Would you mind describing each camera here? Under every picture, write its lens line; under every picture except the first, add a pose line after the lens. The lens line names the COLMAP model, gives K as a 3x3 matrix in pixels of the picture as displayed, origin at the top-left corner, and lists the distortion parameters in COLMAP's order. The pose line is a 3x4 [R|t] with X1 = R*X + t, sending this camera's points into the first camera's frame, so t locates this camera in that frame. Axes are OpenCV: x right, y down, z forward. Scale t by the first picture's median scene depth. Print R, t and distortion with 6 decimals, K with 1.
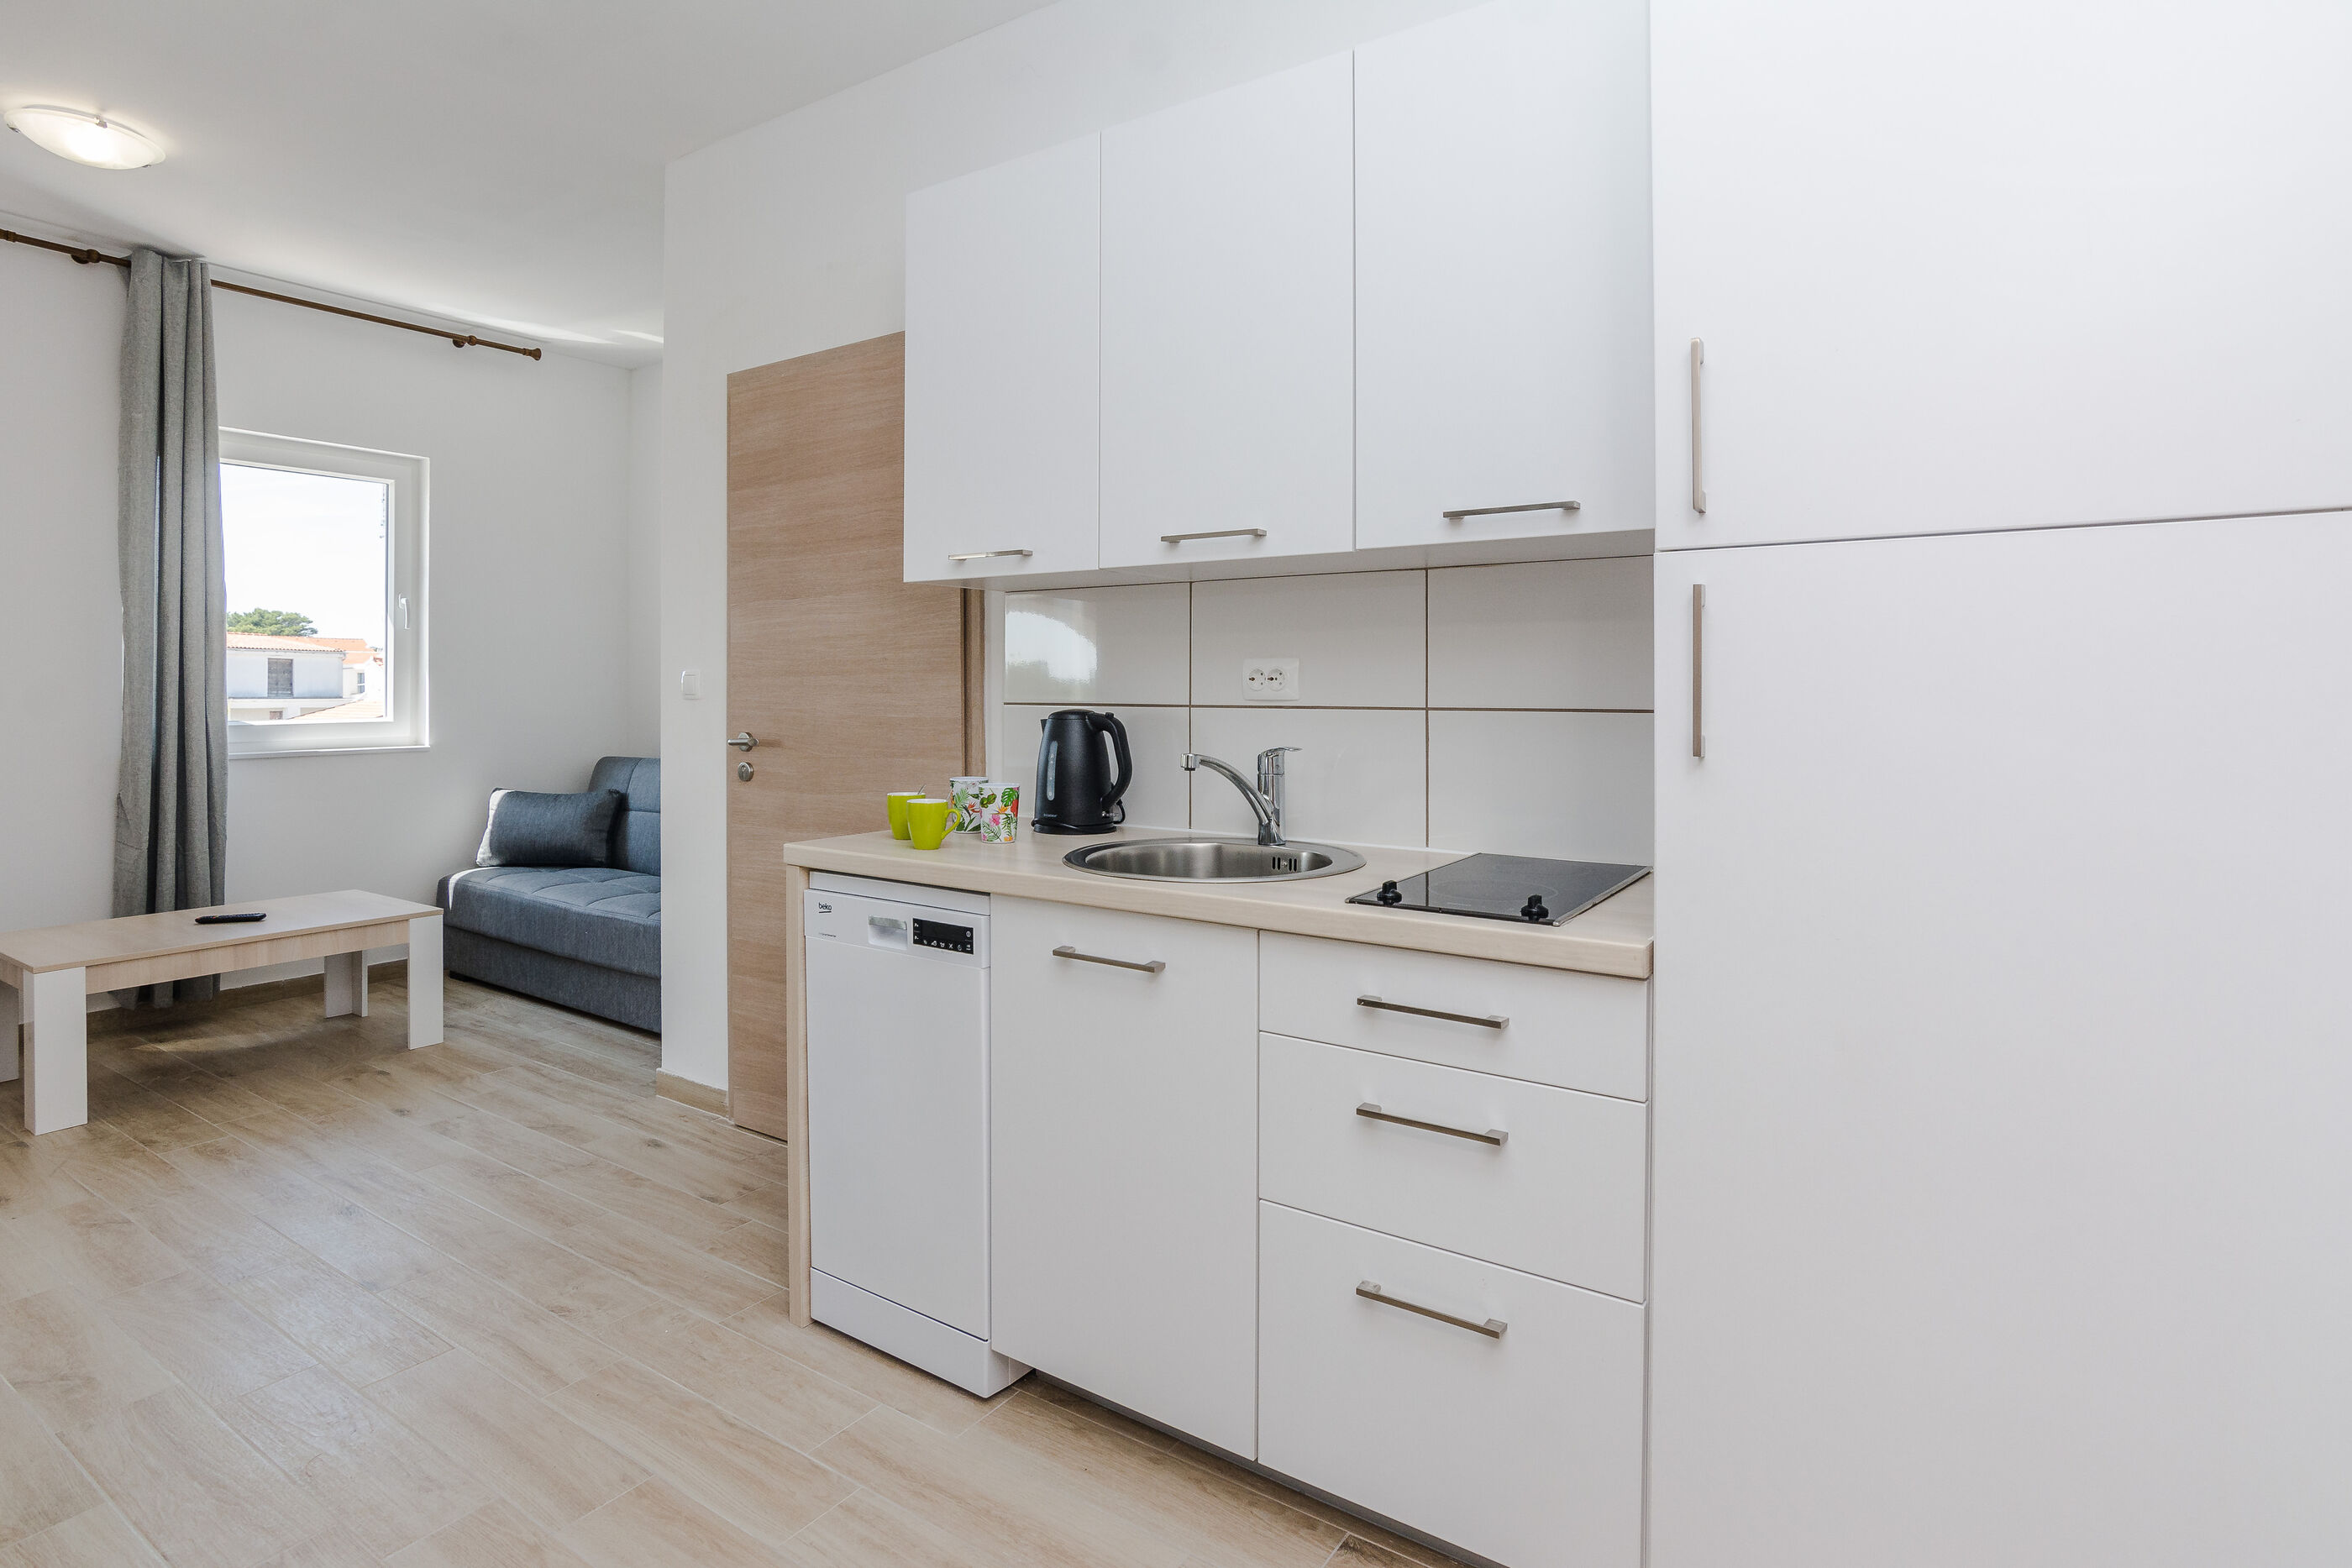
lens RADIAL K [[1197.4, 0, 1175.2], [0, 1197.4, 718.3], [0, 0, 1]] dist [0.005667, 0.002875]
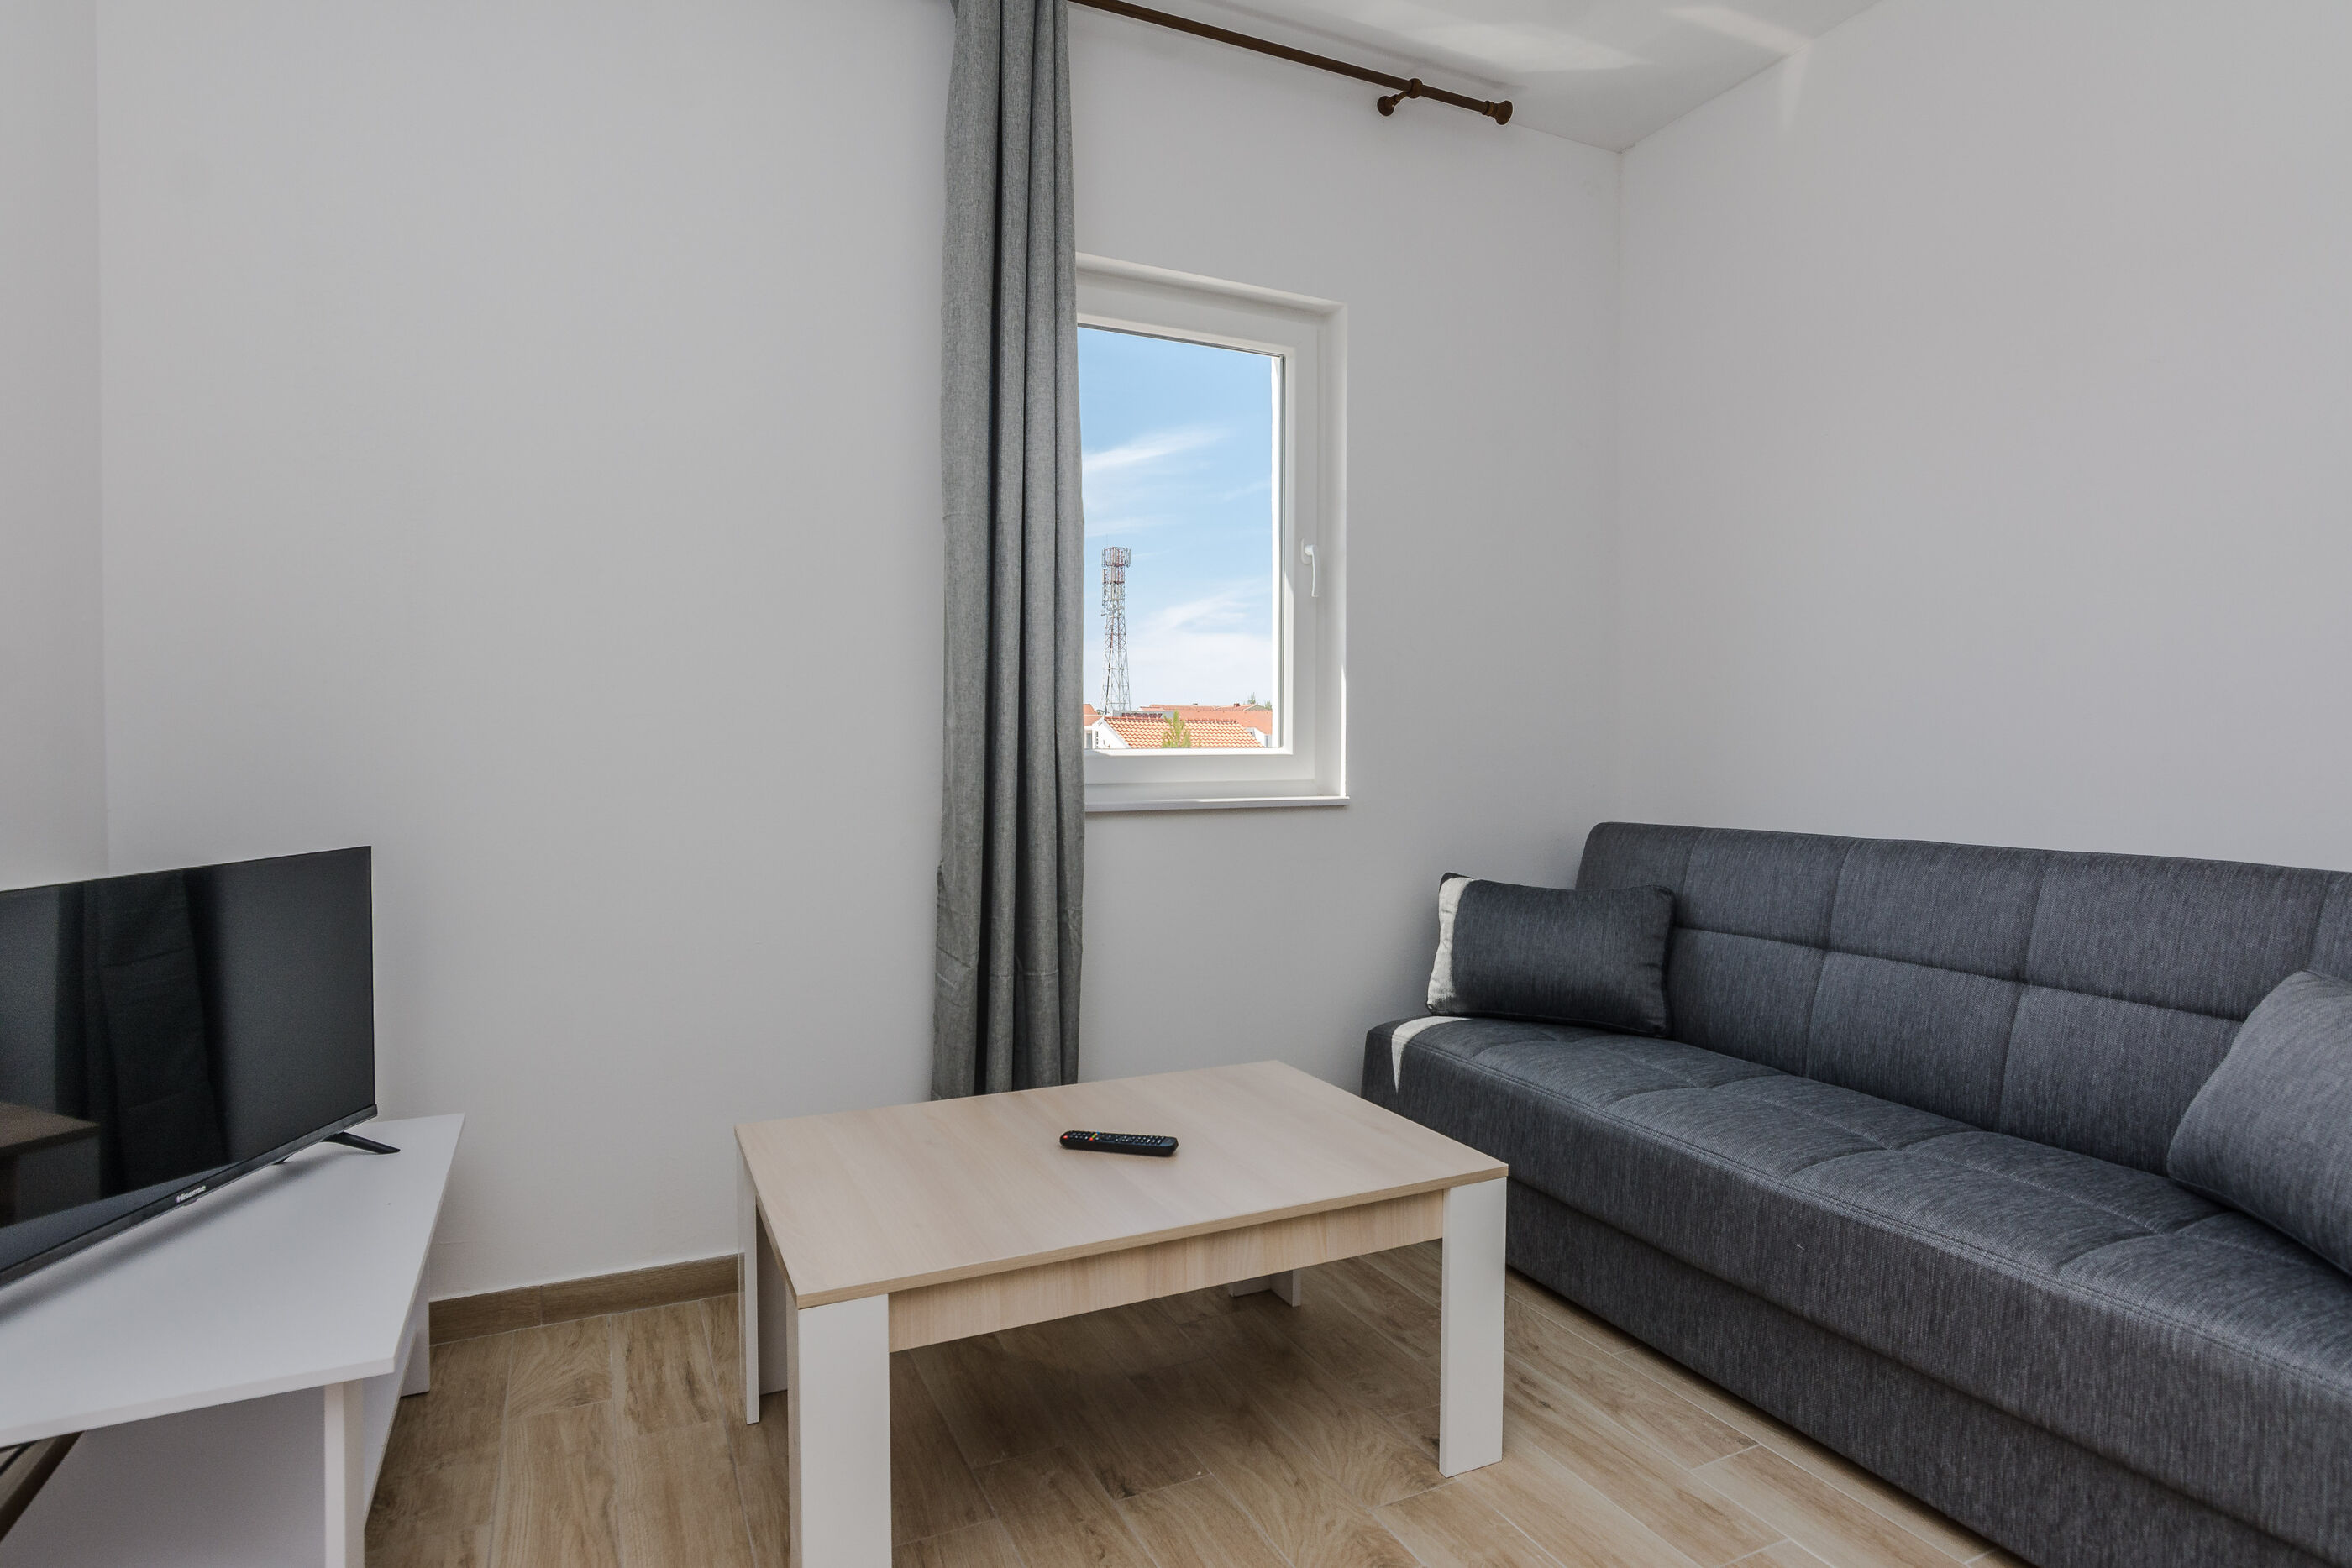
lens RADIAL K [[1197.4, 0, 1177.5], [0, 1197.4, 788.6], [0, 0, 1]] dist [0.005667, 0.002875]
pose [[0.856862, -0.003971, -0.515530, -0.459723], [-0.001951, 0.999938, -0.010946, 0.028921], [0.515542, 0.010385, 0.856802, 0.539588]]
